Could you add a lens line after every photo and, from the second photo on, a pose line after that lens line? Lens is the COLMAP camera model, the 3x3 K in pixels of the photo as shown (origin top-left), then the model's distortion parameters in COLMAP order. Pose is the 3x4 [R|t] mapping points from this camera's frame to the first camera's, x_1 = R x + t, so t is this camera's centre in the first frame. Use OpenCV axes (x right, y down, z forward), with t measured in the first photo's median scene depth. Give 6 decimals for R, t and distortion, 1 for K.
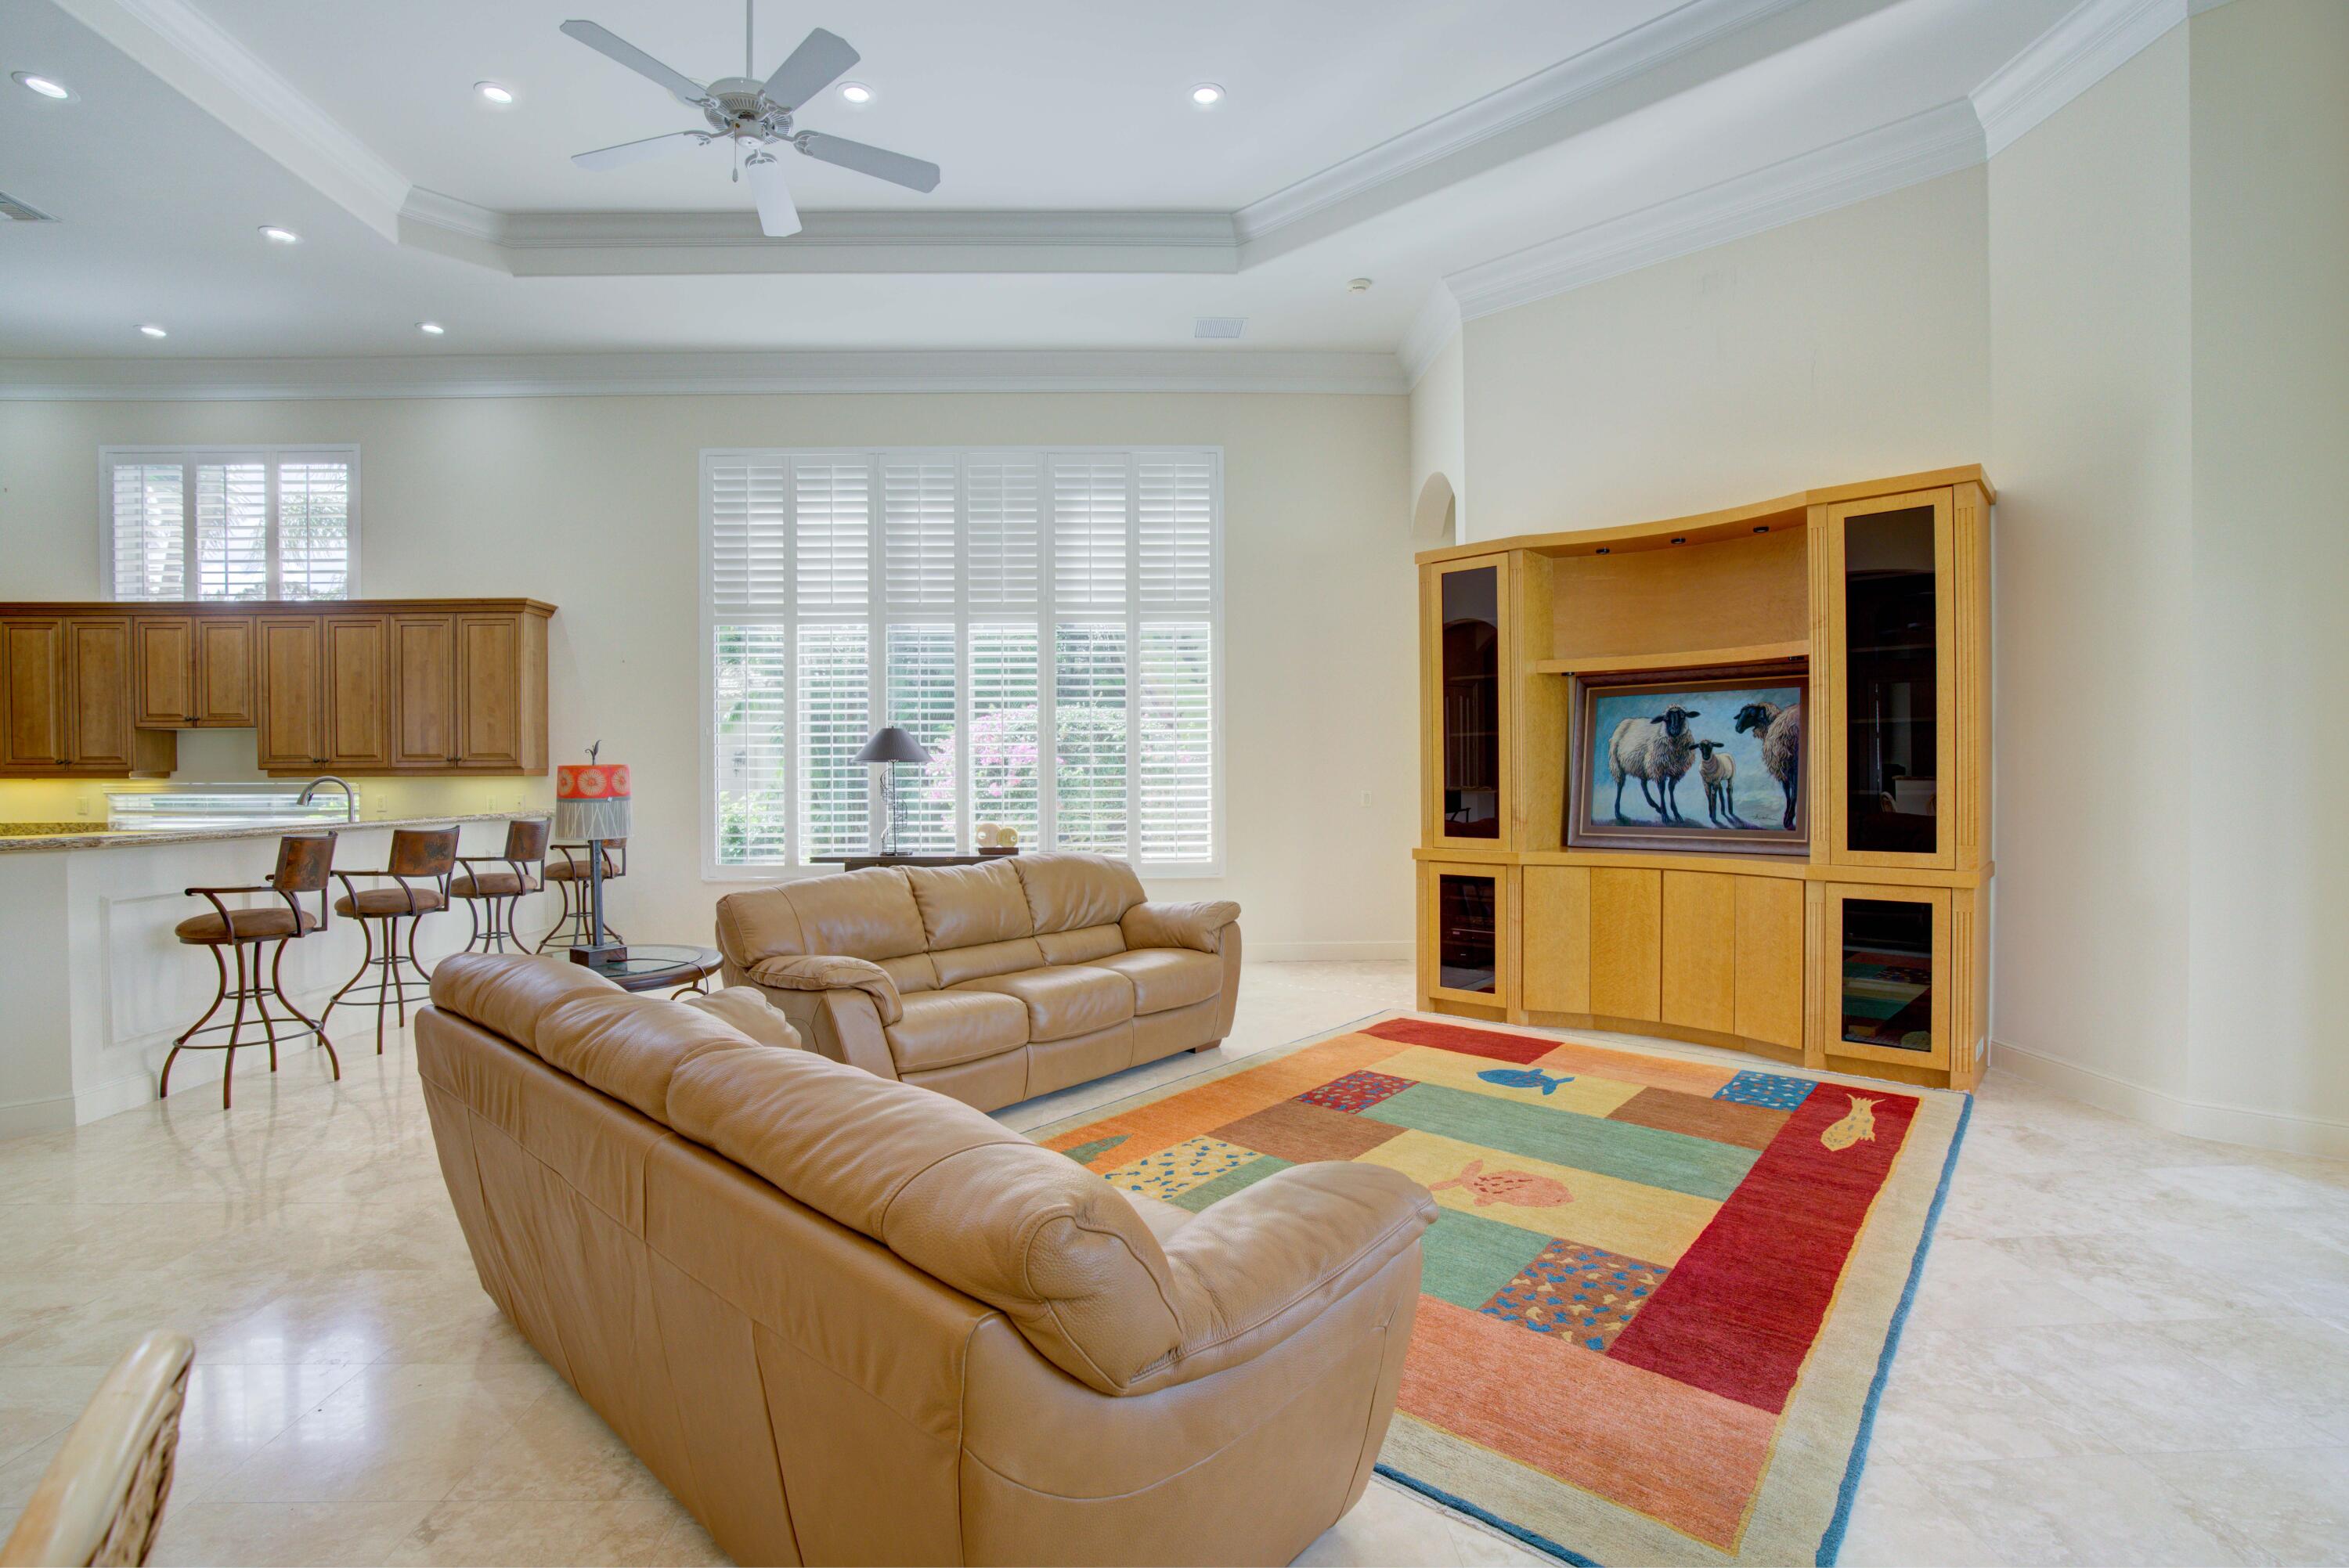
lens RADIAL K [[1068.3, 0, 1165.4], [0, 1068.3, 779.1], [0, 0, 1]] dist [-0.067702, 0.026123]
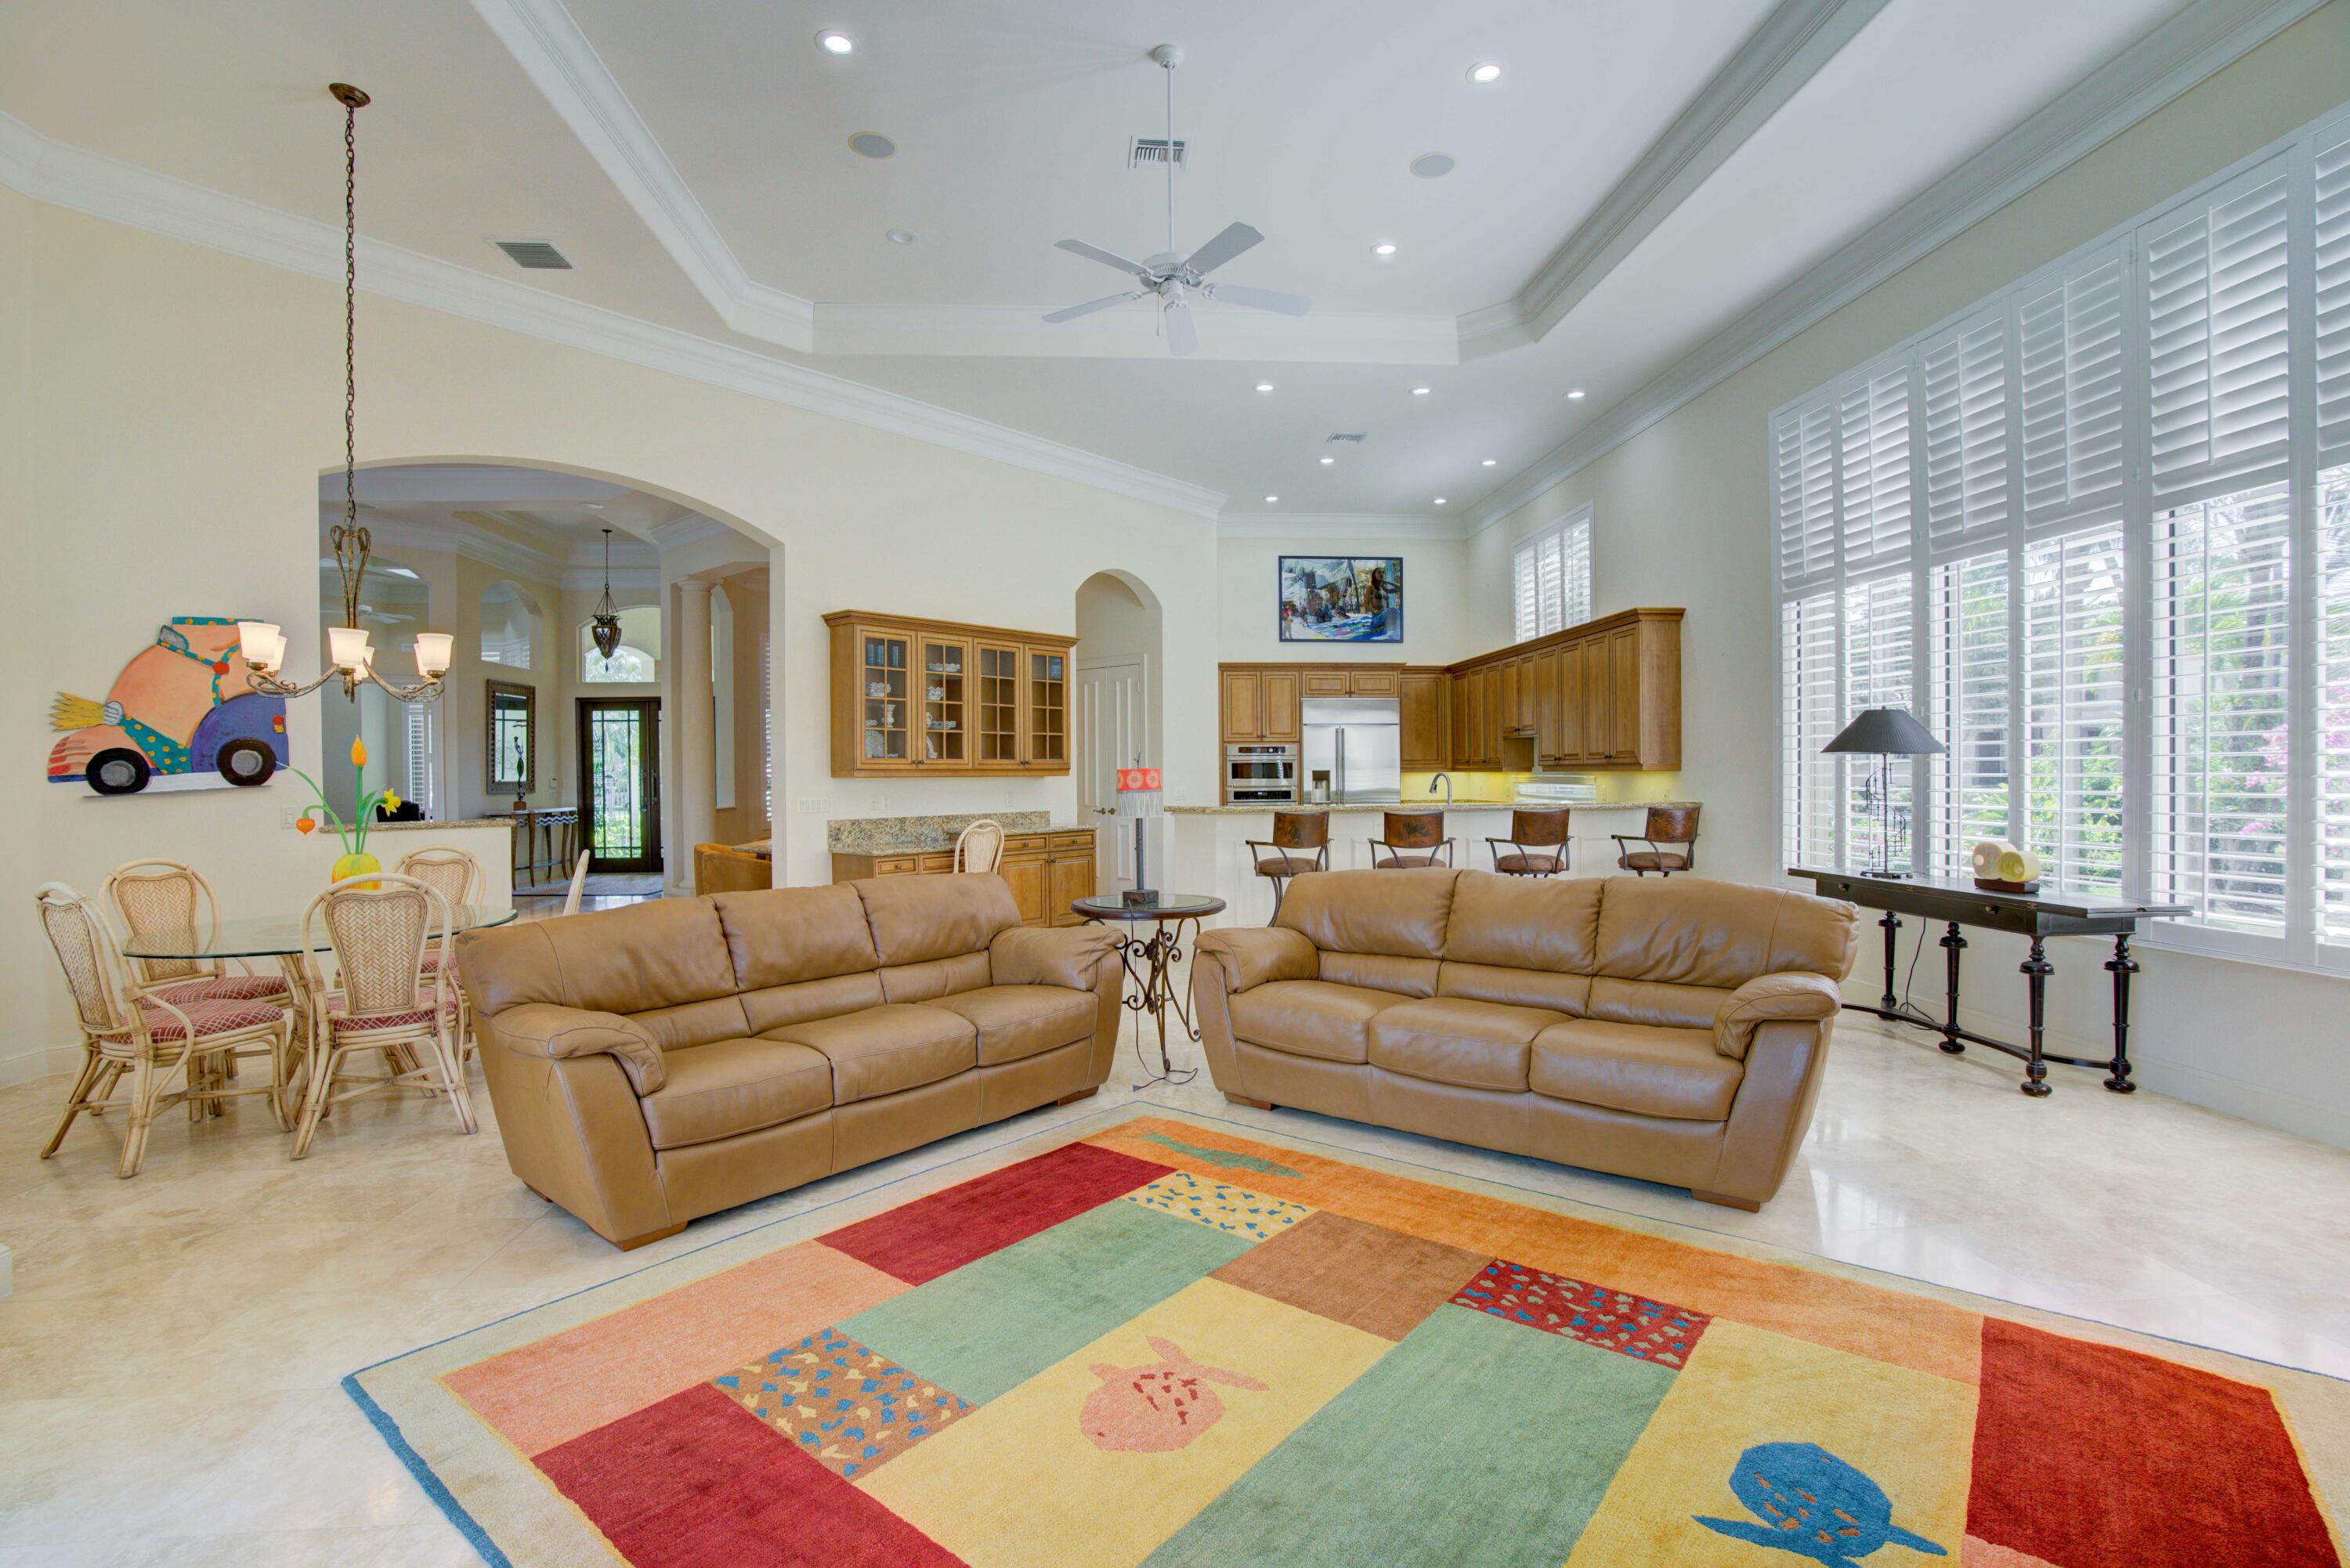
lens RADIAL K [[1068.8, 0, 1165.9], [0, 1068.8, 779.1], [0, 0, 1]] dist [-0.067702, 0.026123]
pose [[0.042857, 0.008262, -0.999047, 0.747647], [0.001342, 0.999964, 0.008328, -0.008261], [0.999080, -0.001697, 0.042844, 0.739760]]
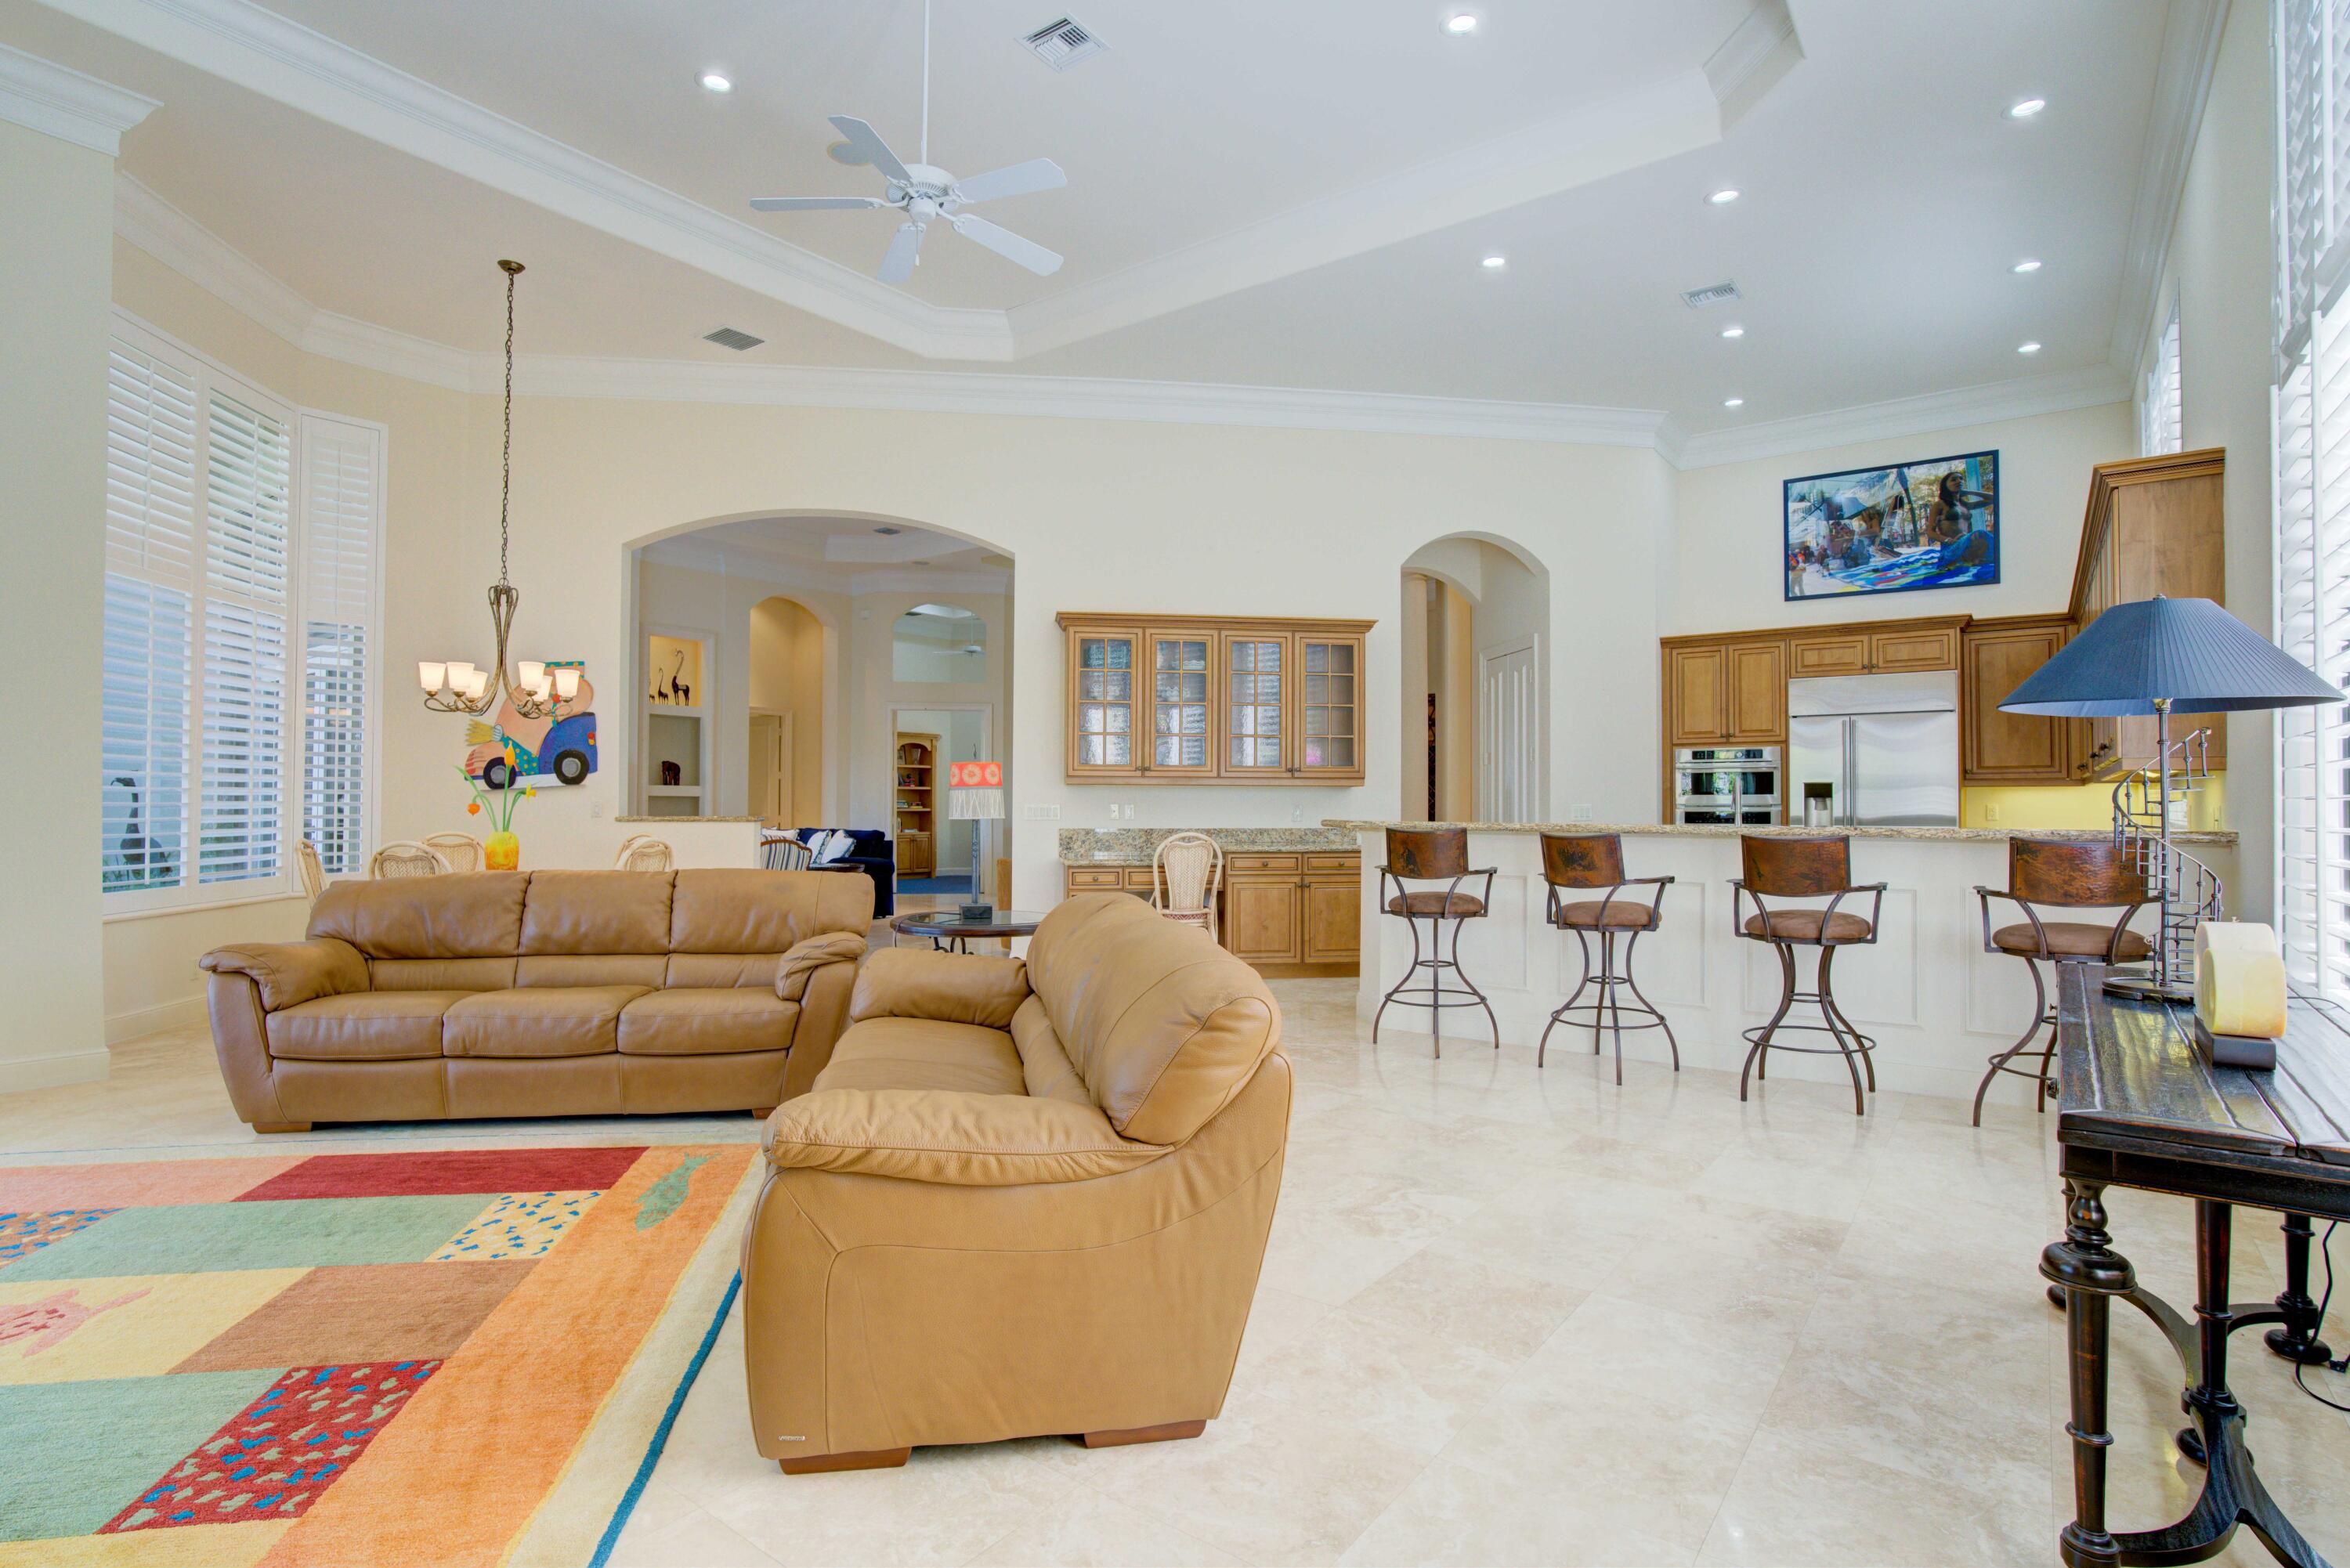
lens RADIAL K [[1157.7, 0, 1156.9], [0, 1157.7, 782.3], [0, 0, 1]] dist [-0.064367, 0.029427]
pose [[-0.629738, -0.012872, -0.776701, 0.321444], [-0.005832, 0.999913, -0.011842, 0.020642], [0.776786, -0.002928, -0.629758, 1.572398]]
